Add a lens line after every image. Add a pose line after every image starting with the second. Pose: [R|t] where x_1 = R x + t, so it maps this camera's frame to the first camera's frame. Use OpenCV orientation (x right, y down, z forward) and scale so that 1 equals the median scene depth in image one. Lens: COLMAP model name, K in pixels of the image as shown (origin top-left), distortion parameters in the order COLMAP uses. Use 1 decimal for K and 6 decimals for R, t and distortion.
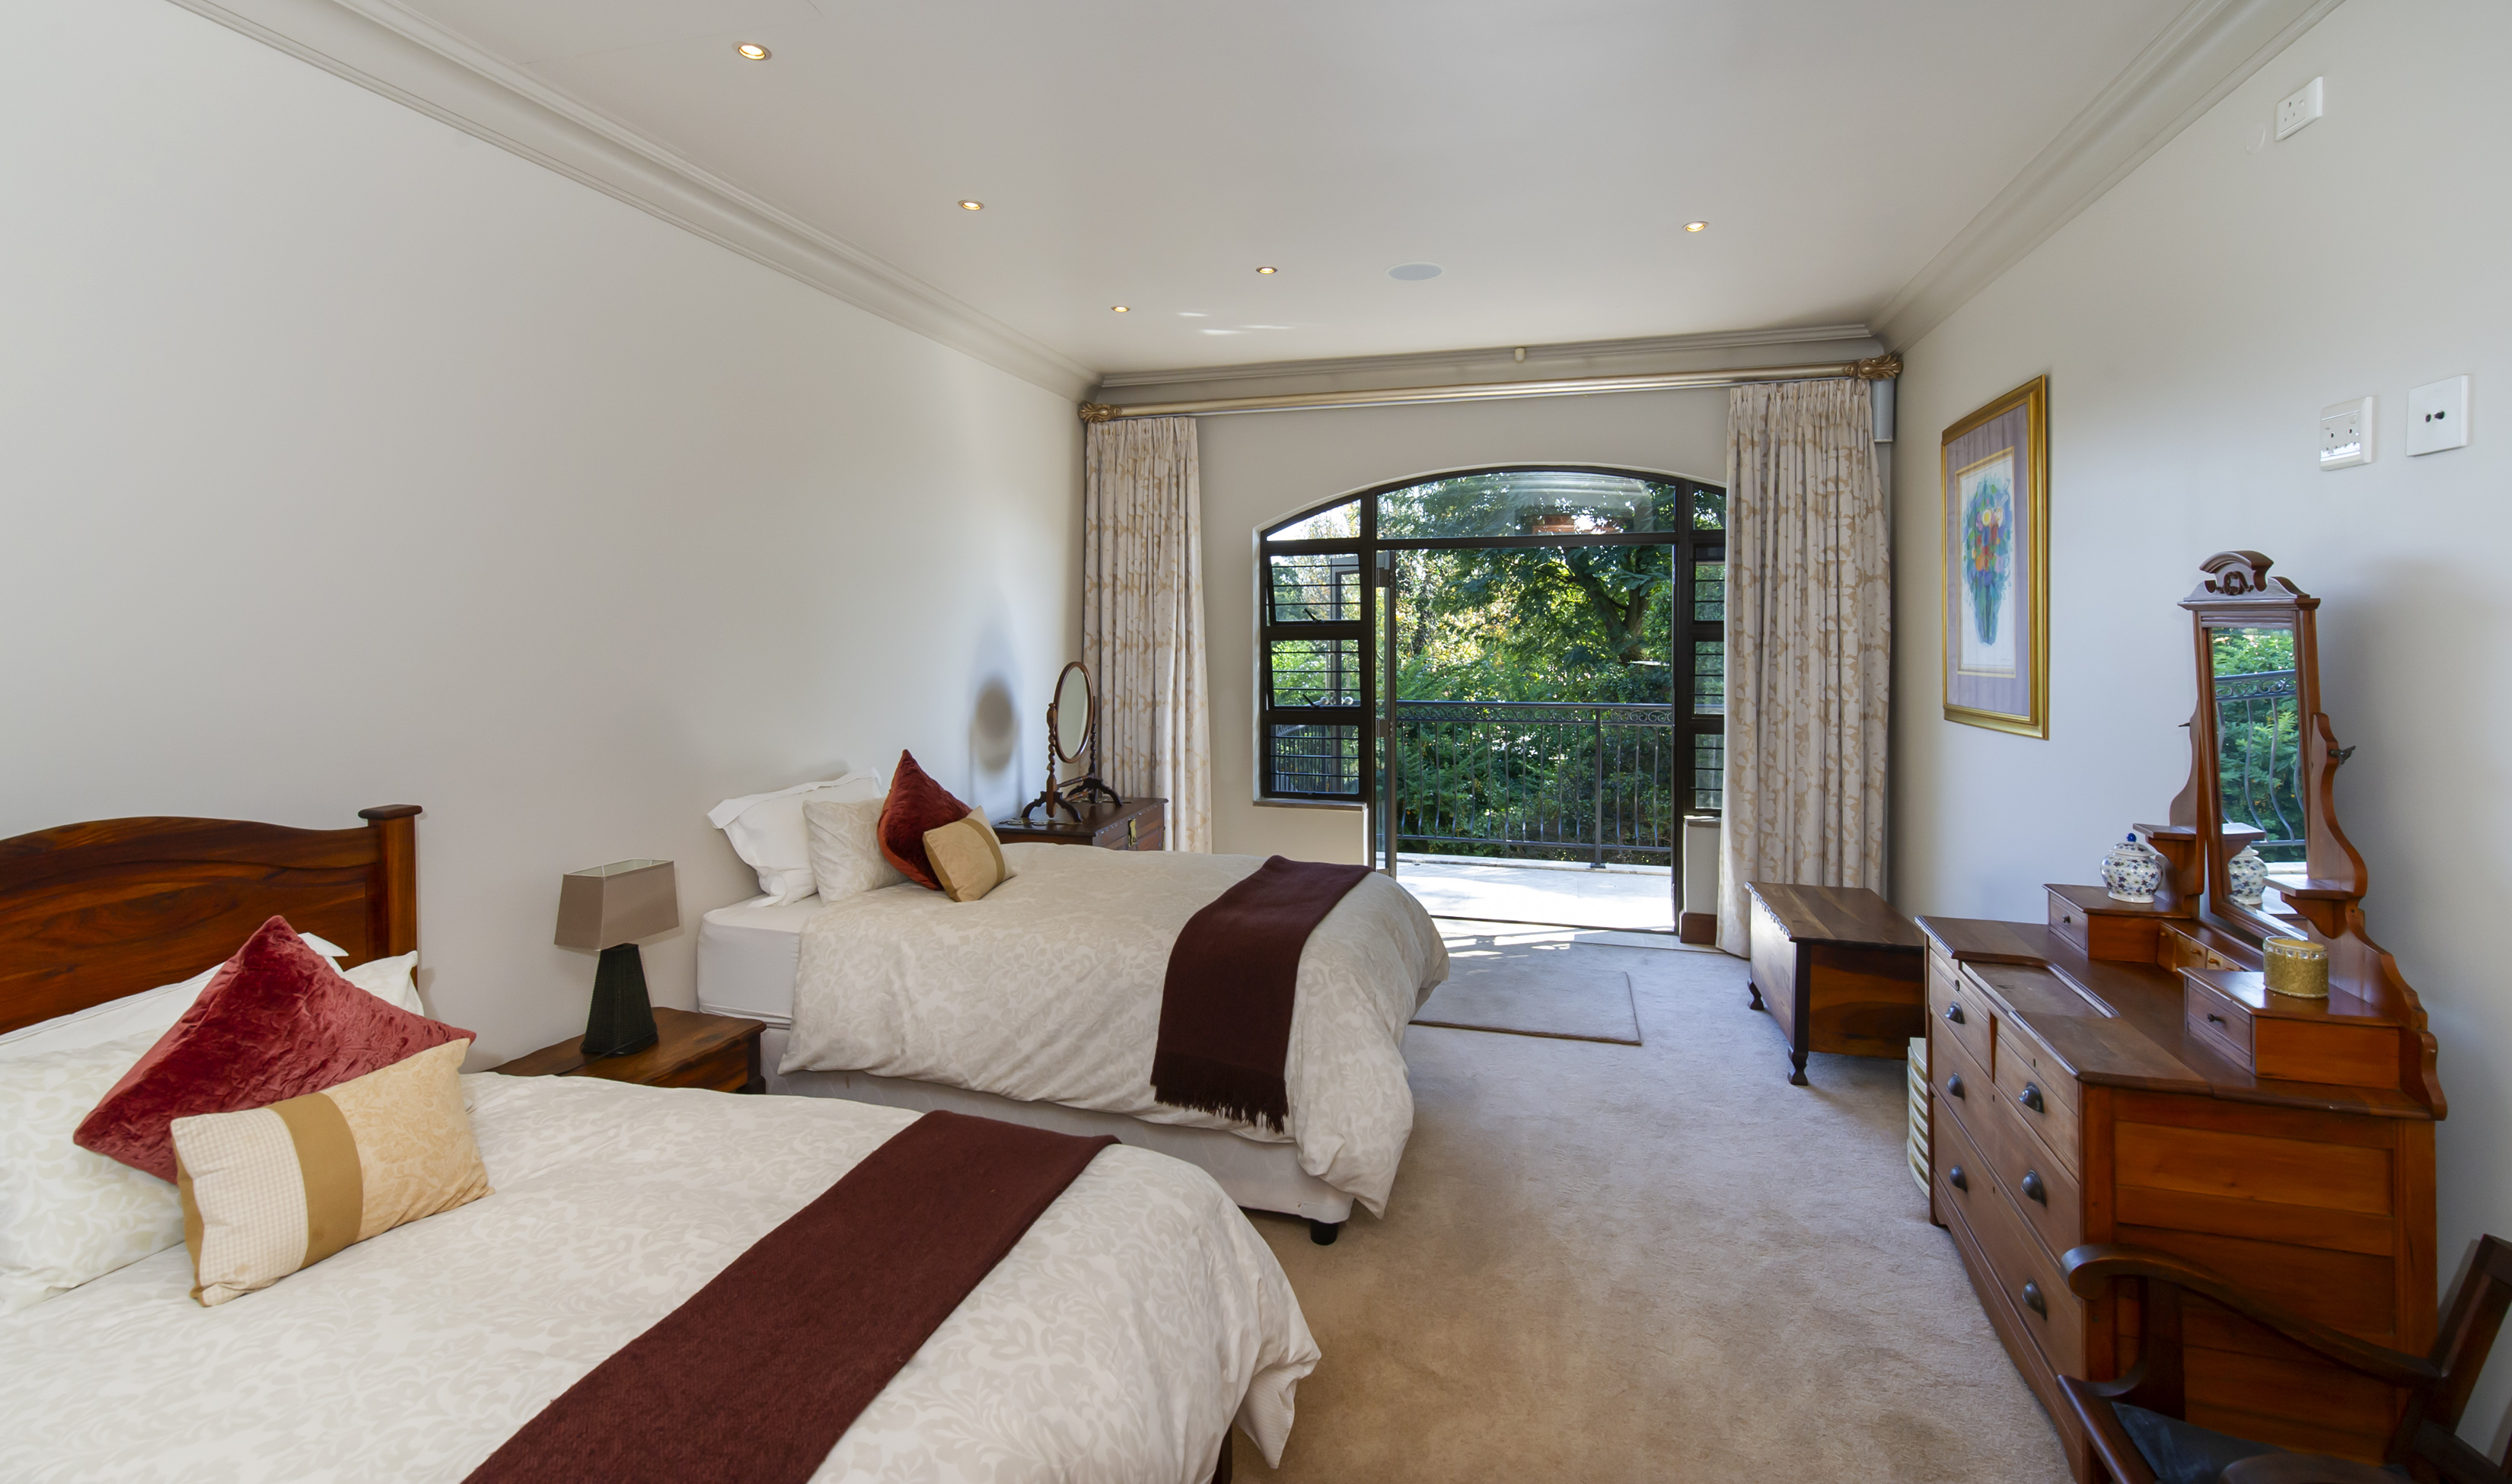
lens RADIAL K [[1088.2, 0, 1261.4], [0, 1088.2, 745.0], [0, 0, 1]] dist [0.002399, 0.000059]
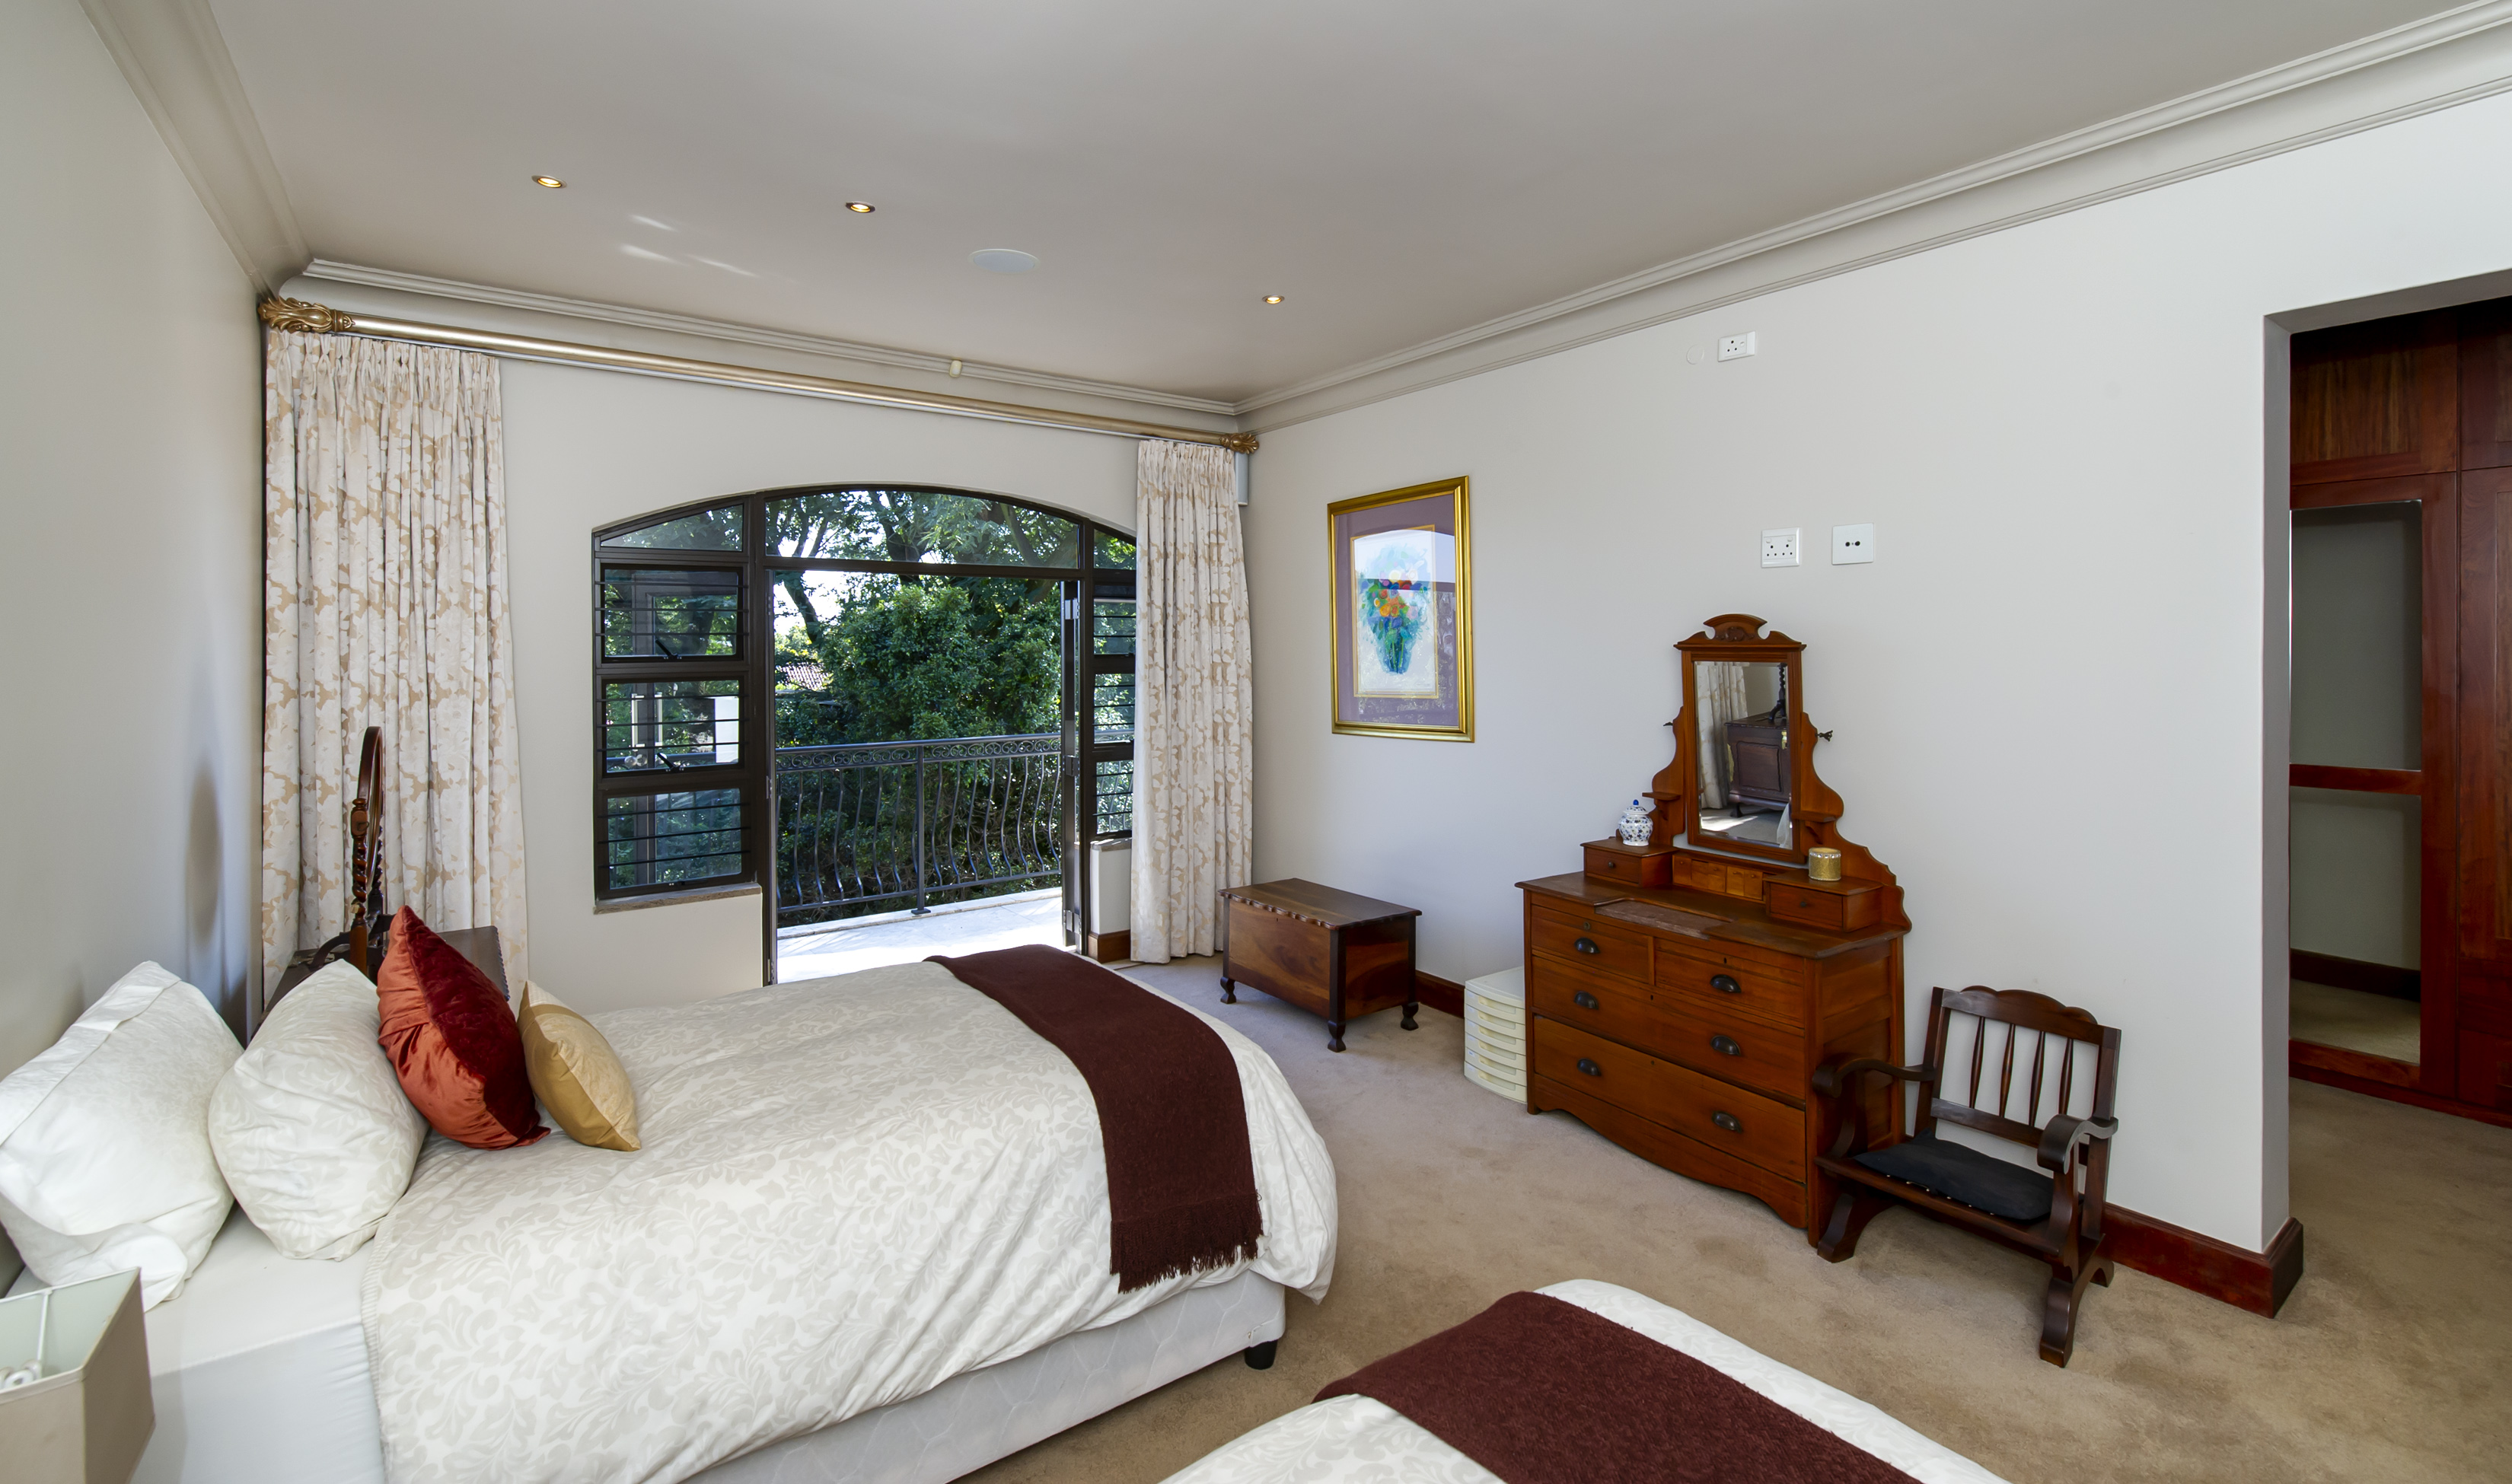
lens RADIAL K [[1088.2, 0, 1261.4], [0, 1088.2, 745.0], [0, 0, 1]] dist [0.002399, 0.000059]
pose [[0.618071, -0.069644, 0.783031, -0.439926], [0.089980, 0.995789, 0.017543, -0.042345], [-0.780956, 0.059614, 0.621735, 0.311053]]
